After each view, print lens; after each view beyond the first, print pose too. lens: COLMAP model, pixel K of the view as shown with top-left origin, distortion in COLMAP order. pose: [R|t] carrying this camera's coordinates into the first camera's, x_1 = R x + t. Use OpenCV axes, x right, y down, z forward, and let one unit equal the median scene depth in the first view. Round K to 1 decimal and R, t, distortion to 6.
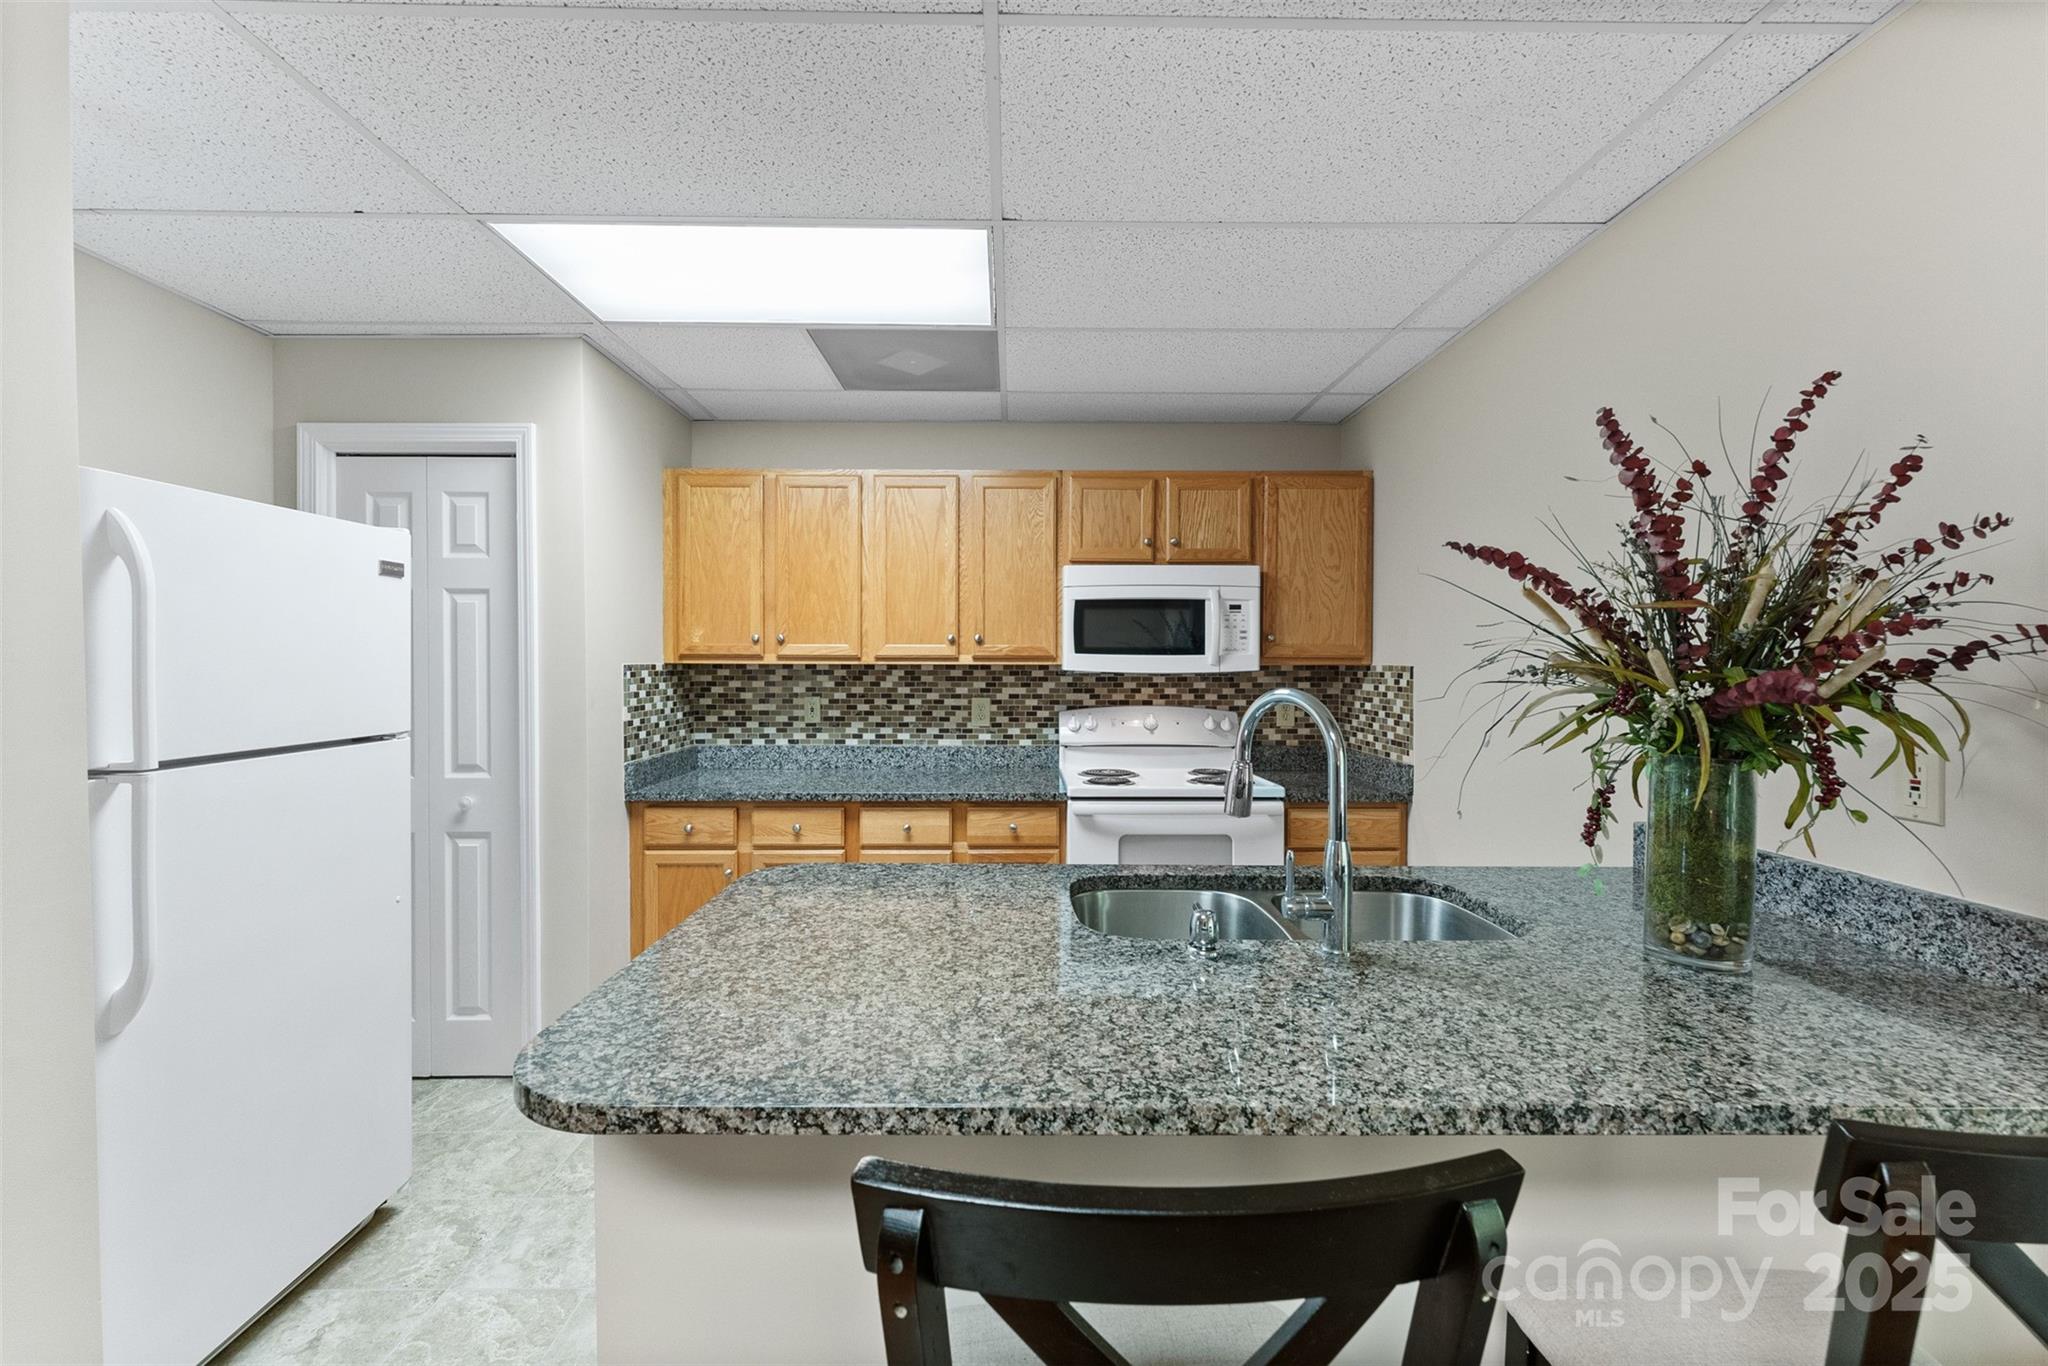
lens RADIAL K [[829.3, 0, 1028.1], [0, 829.3, 665.7], [0, 0, 1]] dist [-0.001794, -0.000165]
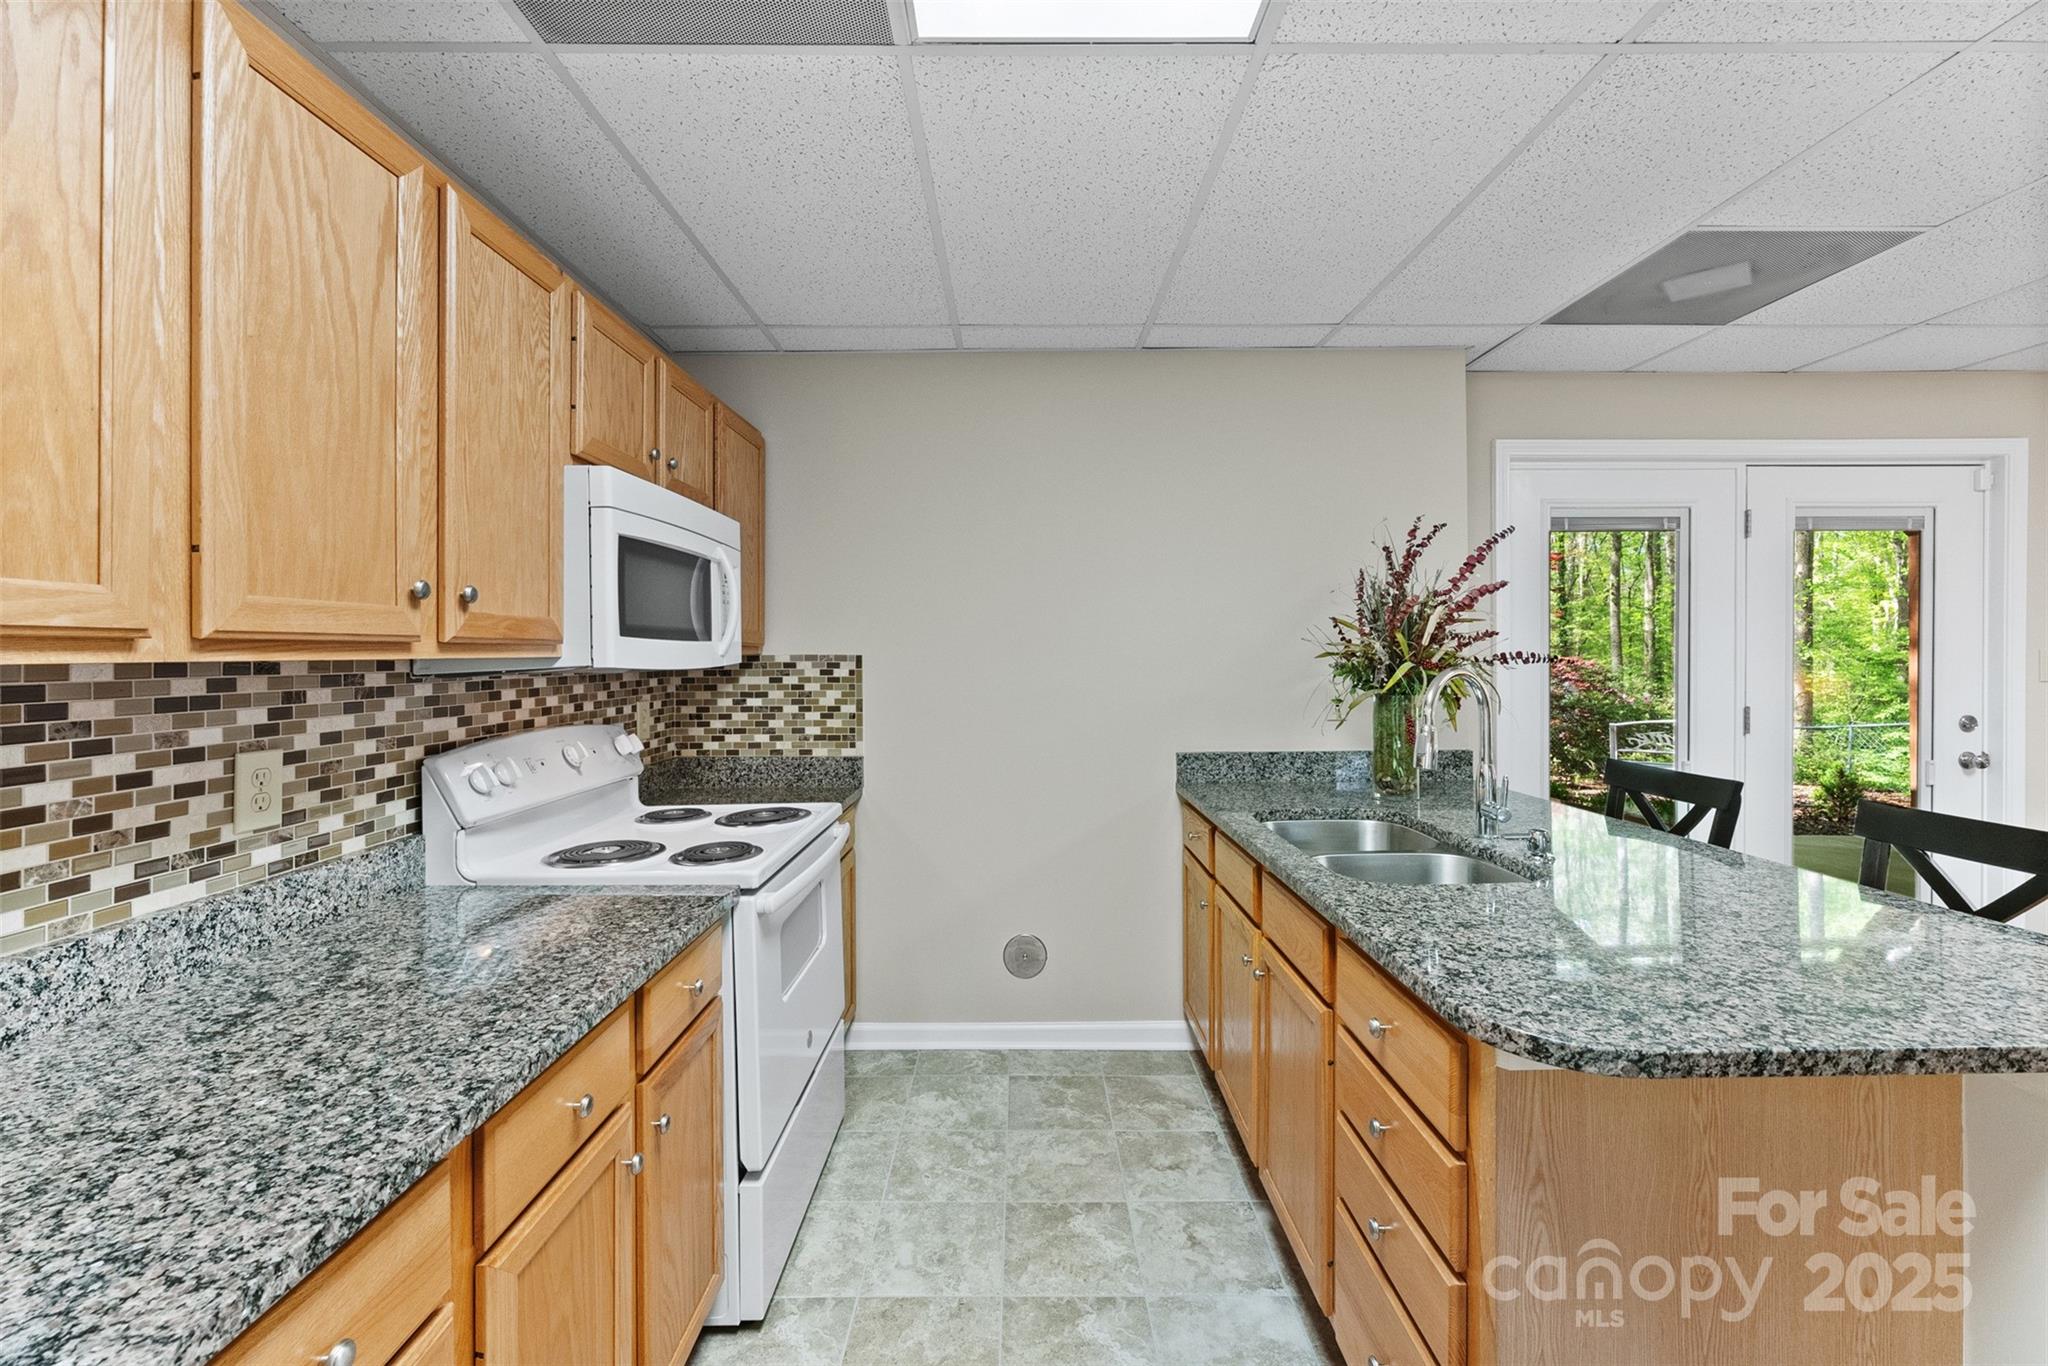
lens RADIAL K [[828.3, 0, 1027.1], [0, 828.3, 645.0], [0, 0, 1]] dist [-0.002510, -0.000273]
pose [[0.013606, 0.005573, 0.999892, -0.458027], [0.009434, 0.999939, -0.005701, -0.003410], [-0.999863, 0.009510, 0.013552, 0.715762]]
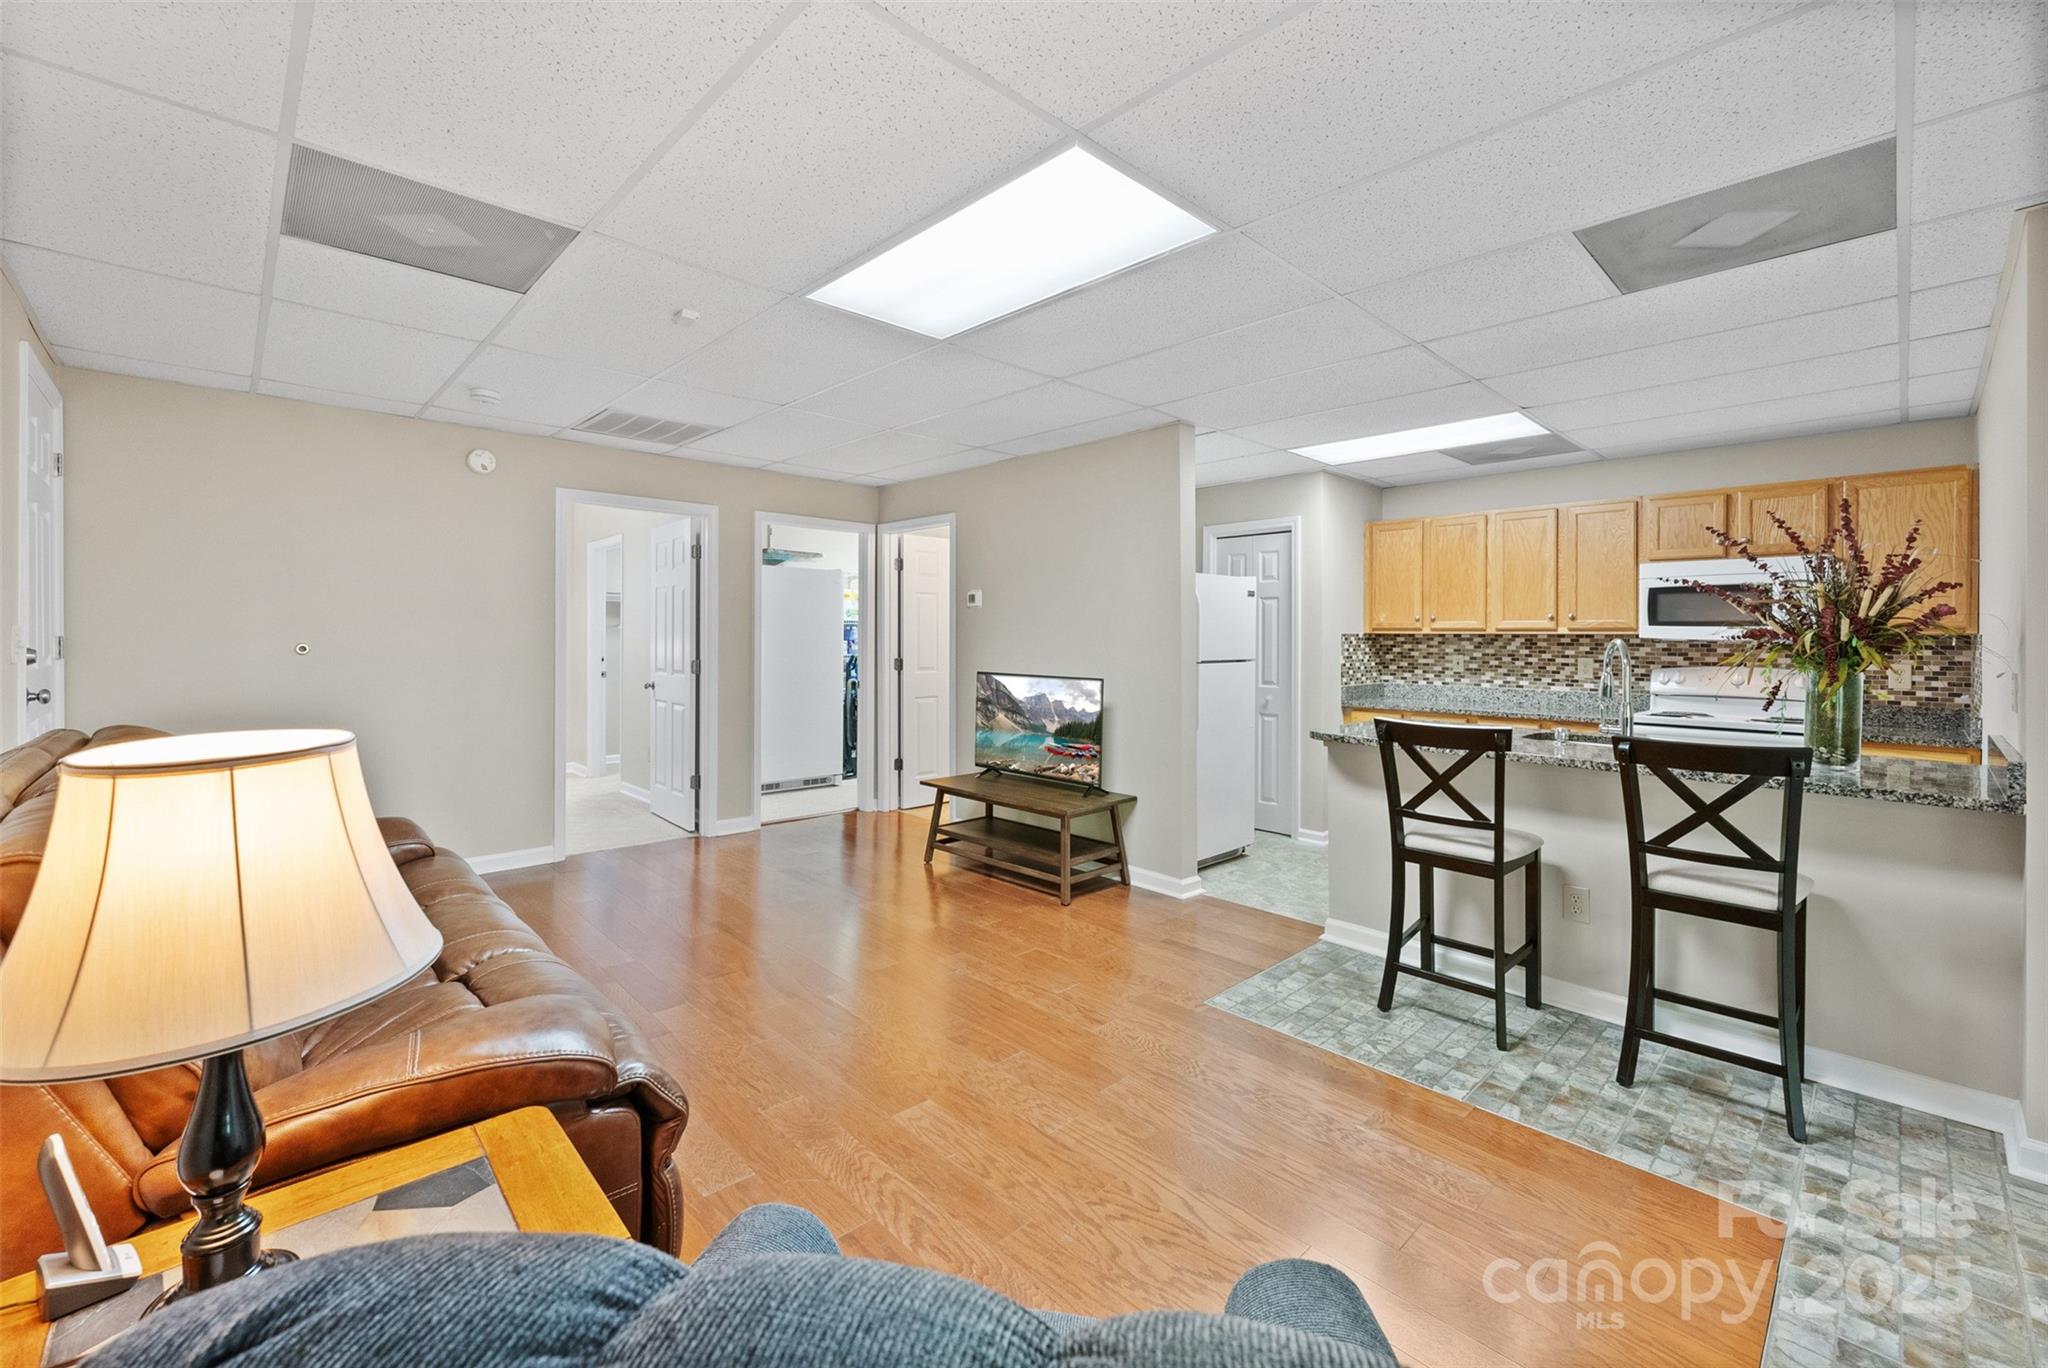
lens RADIAL K [[875.9, 0, 1014.7], [0, 875.9, 641.4], [0, 0, 1]] dist [0.014683, 0.000227]
pose [[0.684018, 0.006454, -0.729436, 0.406588], [-0.007632, 0.999969, 0.001691, 0.016972], [0.729425, 0.004411, 0.684046, -0.800468]]
